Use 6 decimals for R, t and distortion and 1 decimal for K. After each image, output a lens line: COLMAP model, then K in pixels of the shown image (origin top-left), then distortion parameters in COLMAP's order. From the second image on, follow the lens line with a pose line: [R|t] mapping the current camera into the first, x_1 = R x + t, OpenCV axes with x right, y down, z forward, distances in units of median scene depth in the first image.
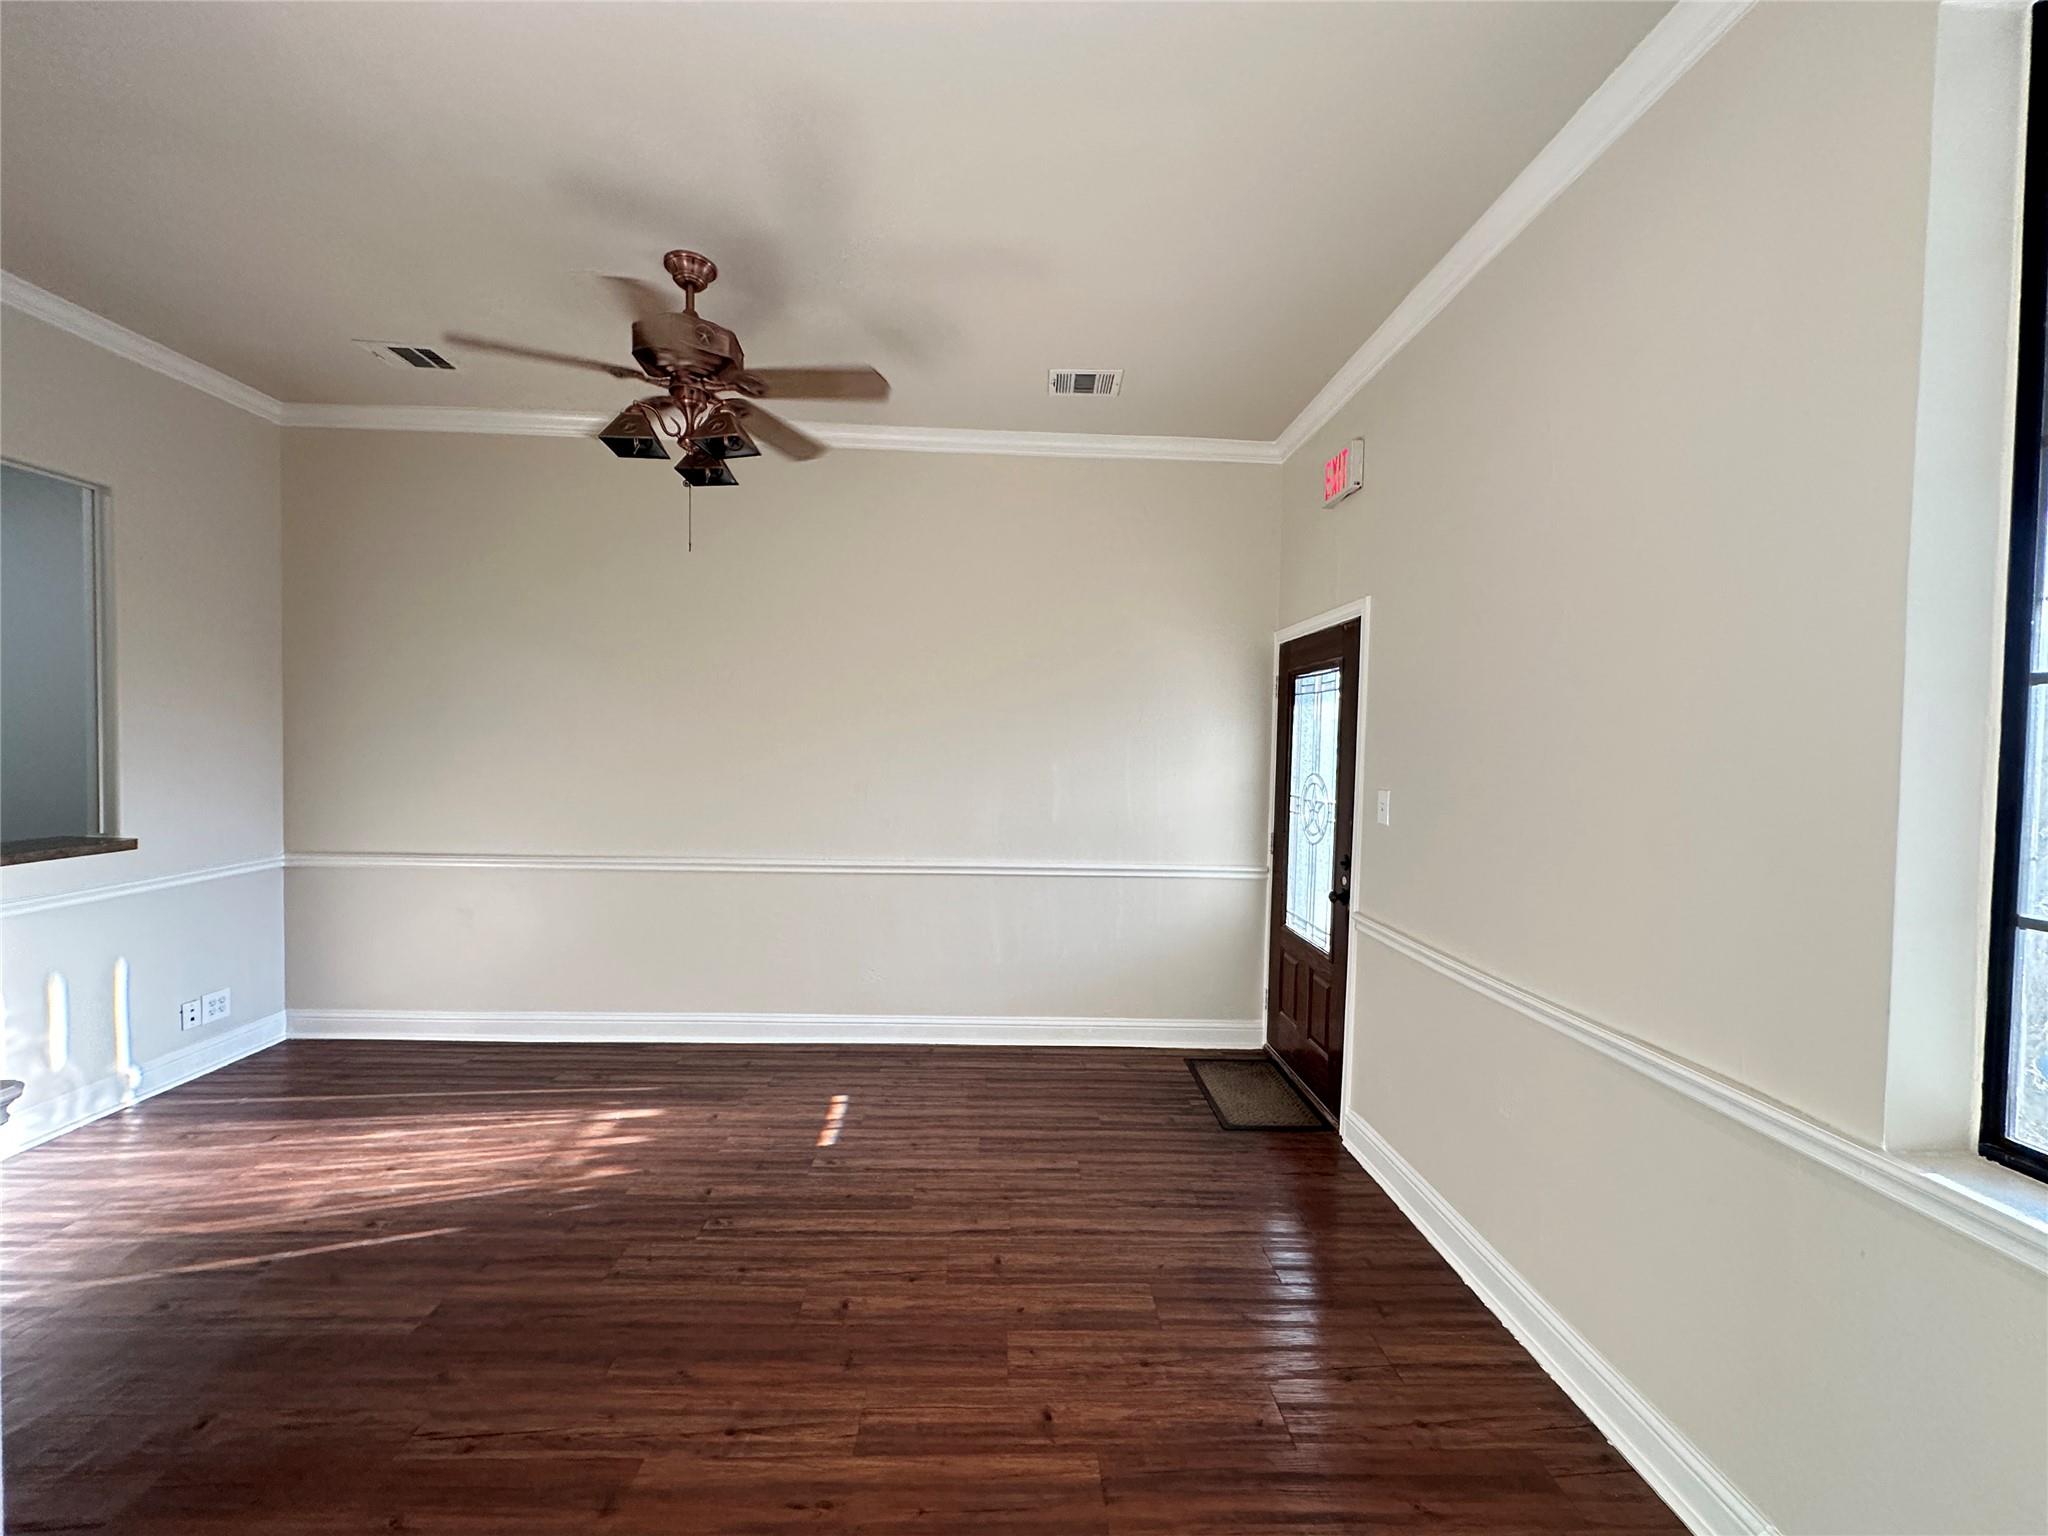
lens RADIAL K [[828.5, 0, 1024.0], [0, 828.5, 768.0], [0, 0, 1]] dist [-0.001679, -0.000329]
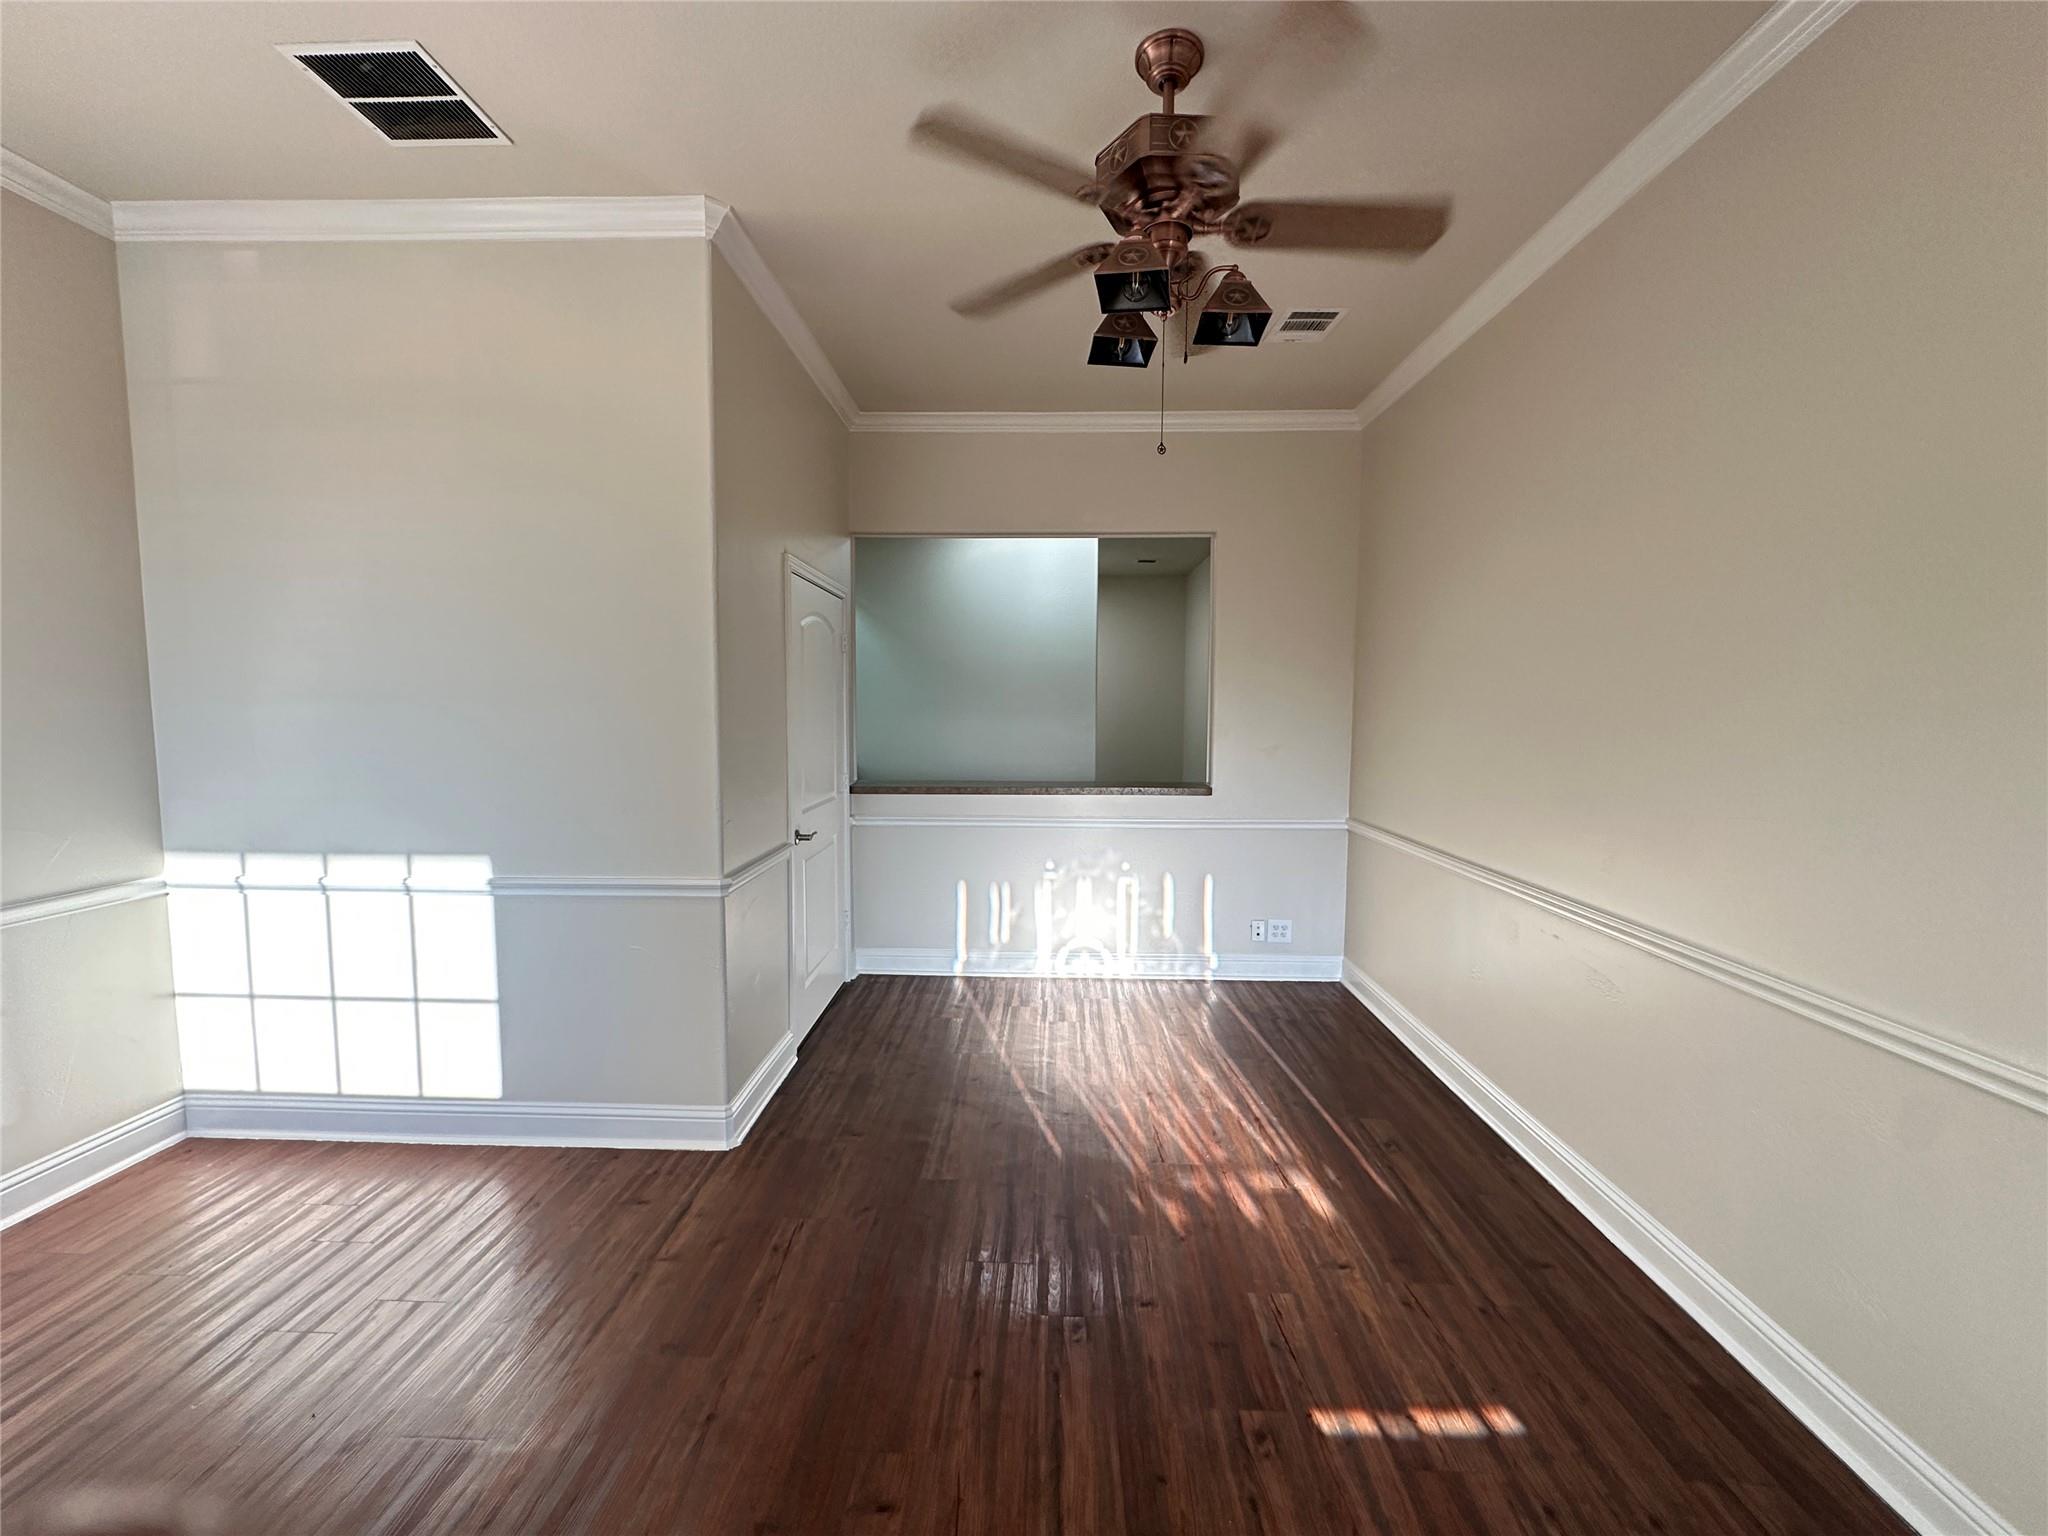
lens RADIAL K [[828.5, 0, 1024.0], [0, 828.5, 768.0], [0, 0, 1]] dist [-0.001679, -0.000329]
pose [[-0.085467, 0.056417, -0.994742, 0.302444], [-0.032830, 0.997694, 0.059405, -0.017275], [0.995800, 0.037735, -0.083418, 0.796883]]
